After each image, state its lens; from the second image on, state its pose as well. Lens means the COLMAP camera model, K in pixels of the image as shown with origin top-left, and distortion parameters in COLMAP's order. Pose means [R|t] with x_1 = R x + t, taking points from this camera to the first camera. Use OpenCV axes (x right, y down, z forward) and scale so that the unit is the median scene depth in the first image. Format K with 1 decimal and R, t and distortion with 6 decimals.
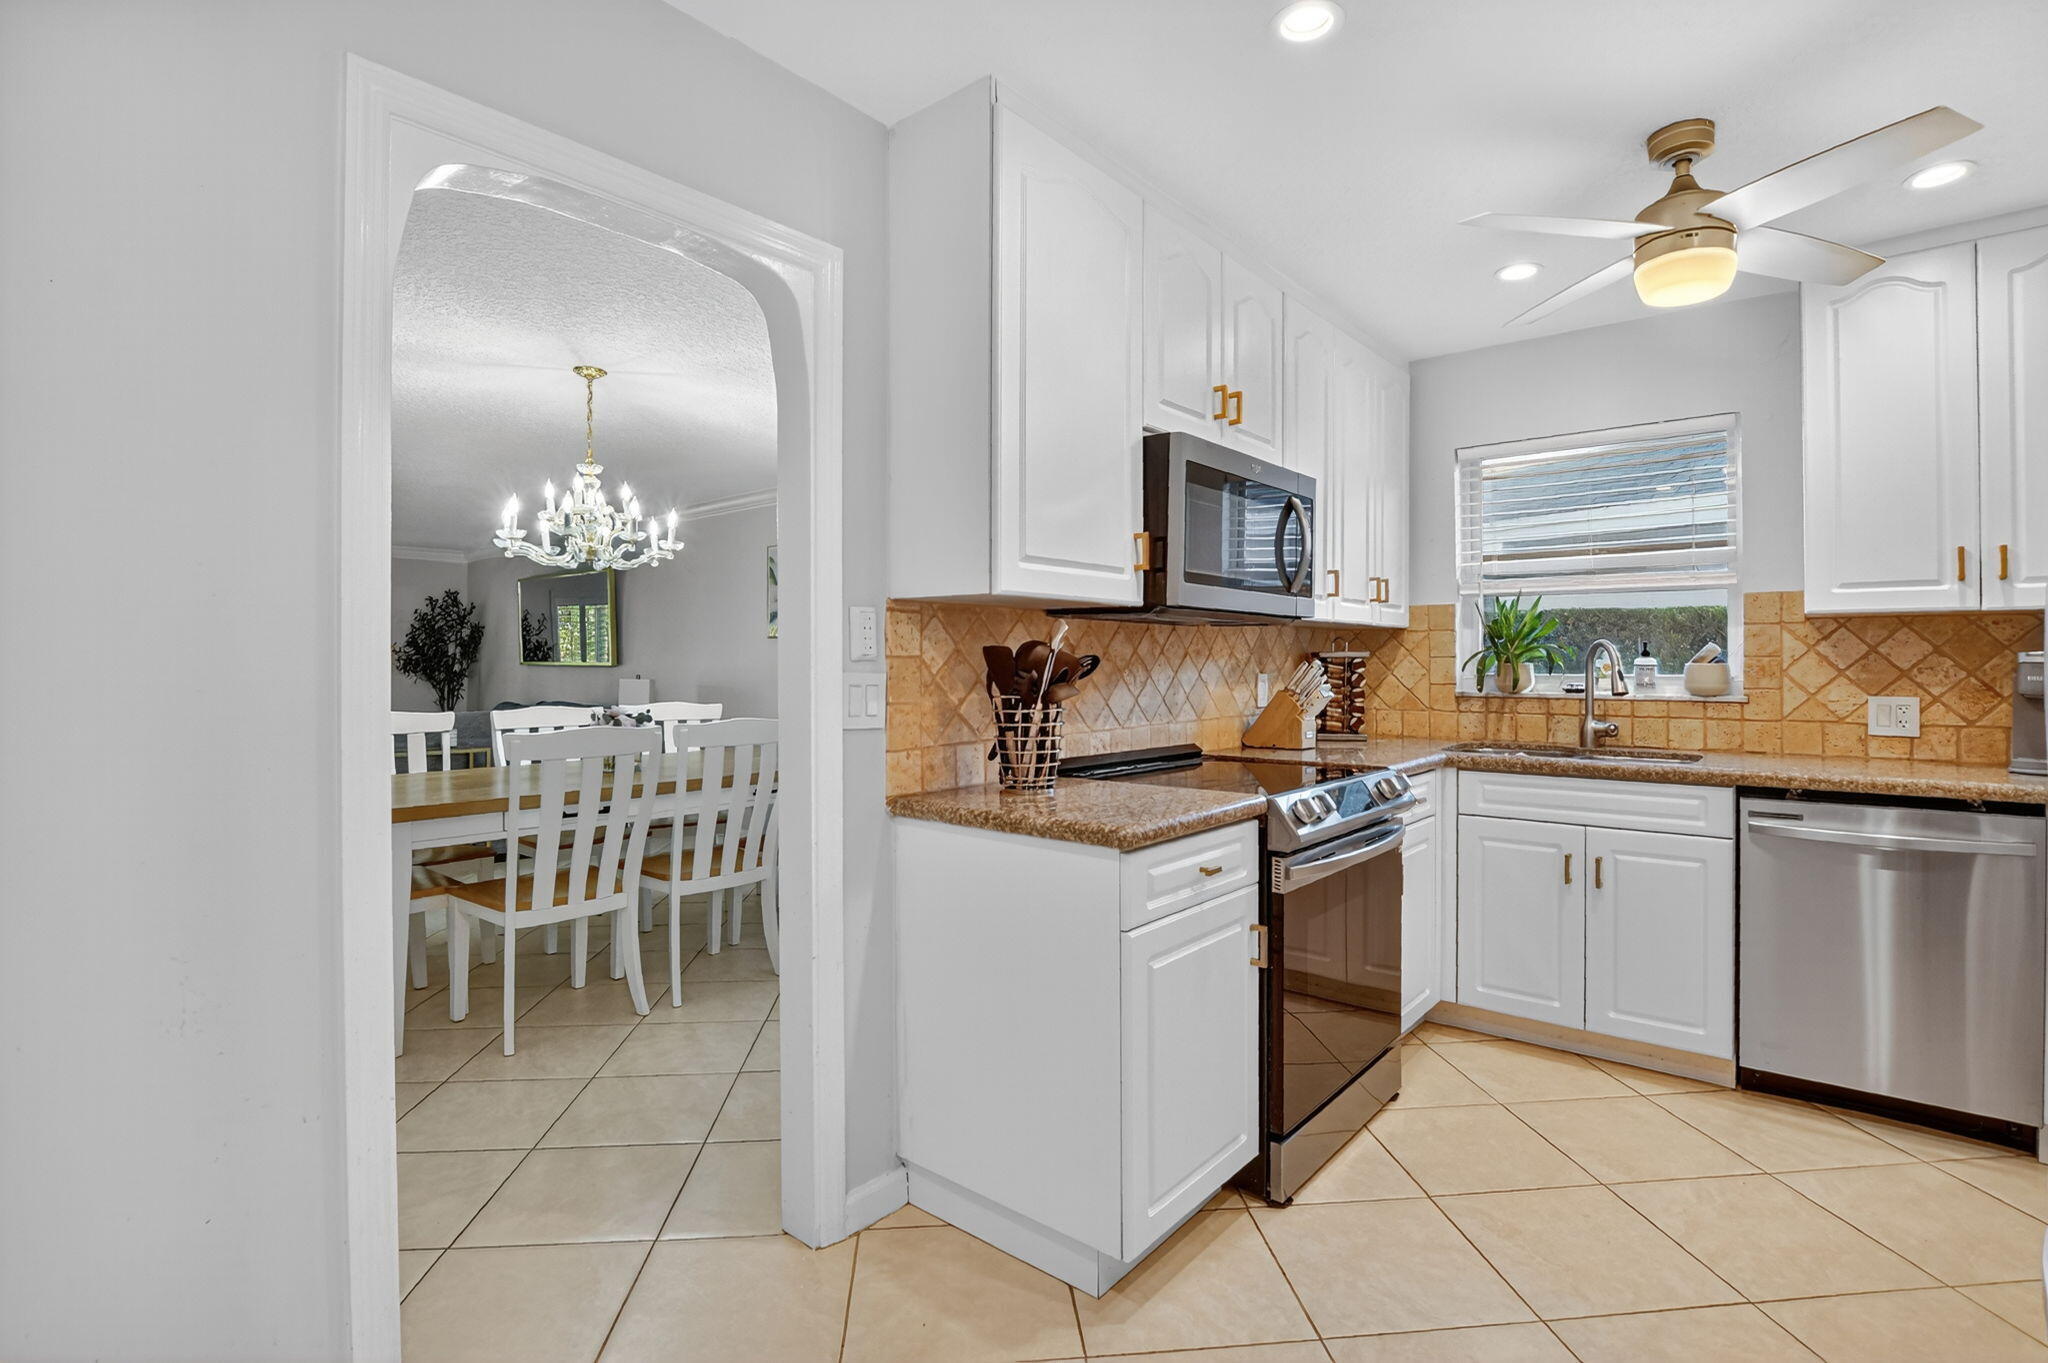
lens RADIAL K [[1023.3, 0, 1024.0], [0, 1023.3, 681.5], [0, 0, 1]] dist [-0.017108, -0.000867]
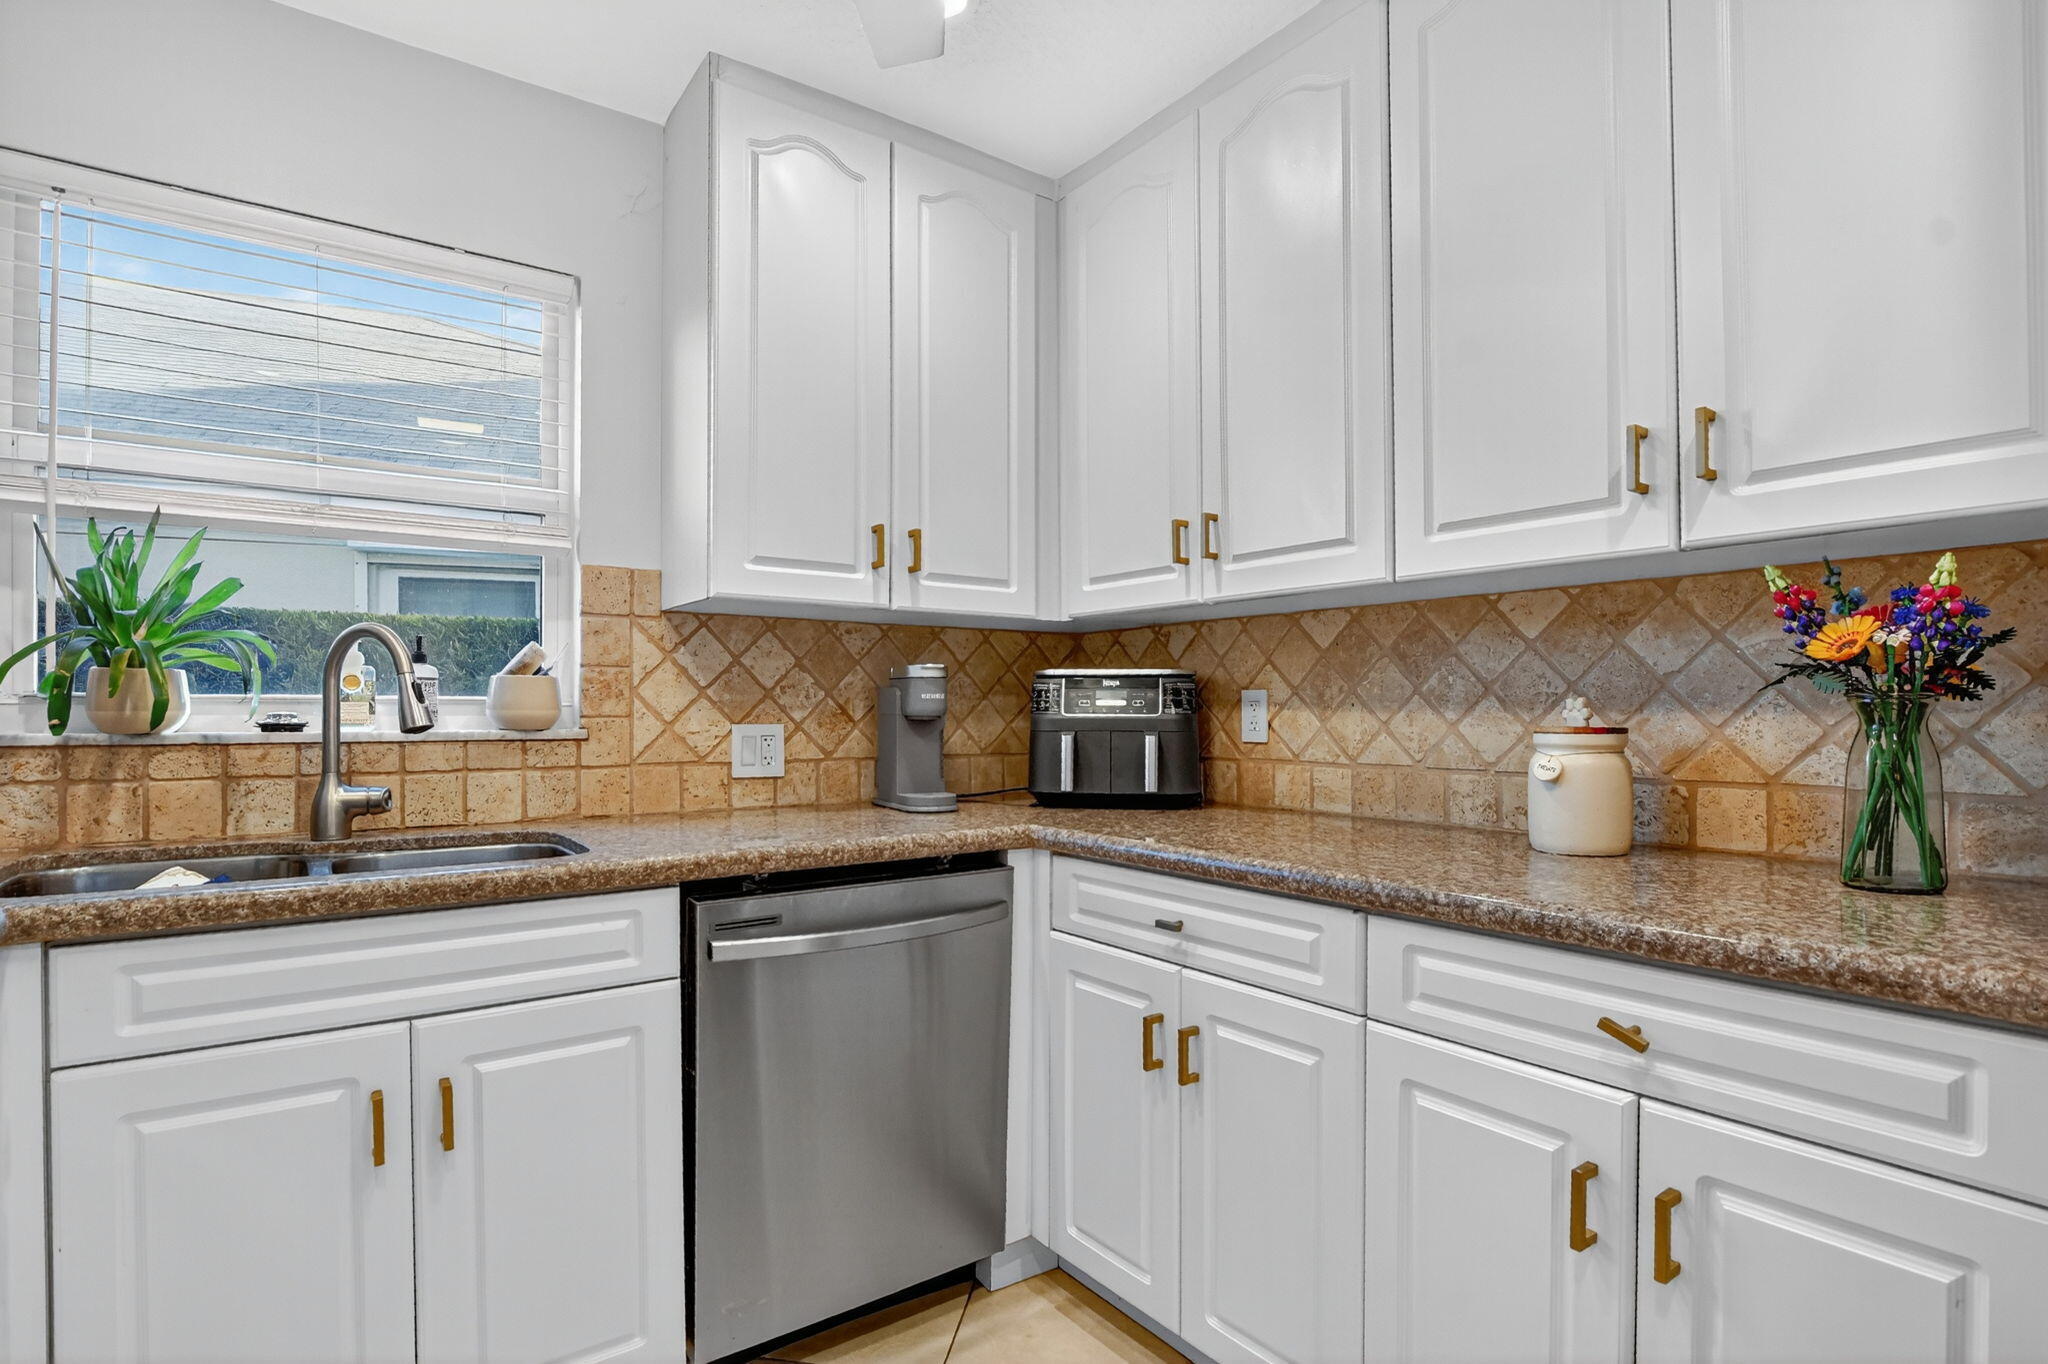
lens RADIAL K [[1023.3, 0, 1024.0], [0, 1023.3, 682.0], [0, 0, 1]] dist [-0.017108, -0.000867]
pose [[0.257736, 0.026662, 0.965847, 0.176579], [0.020394, 0.999246, -0.033026, 0.012362], [-0.966000, 0.028209, 0.256998, 0.595444]]
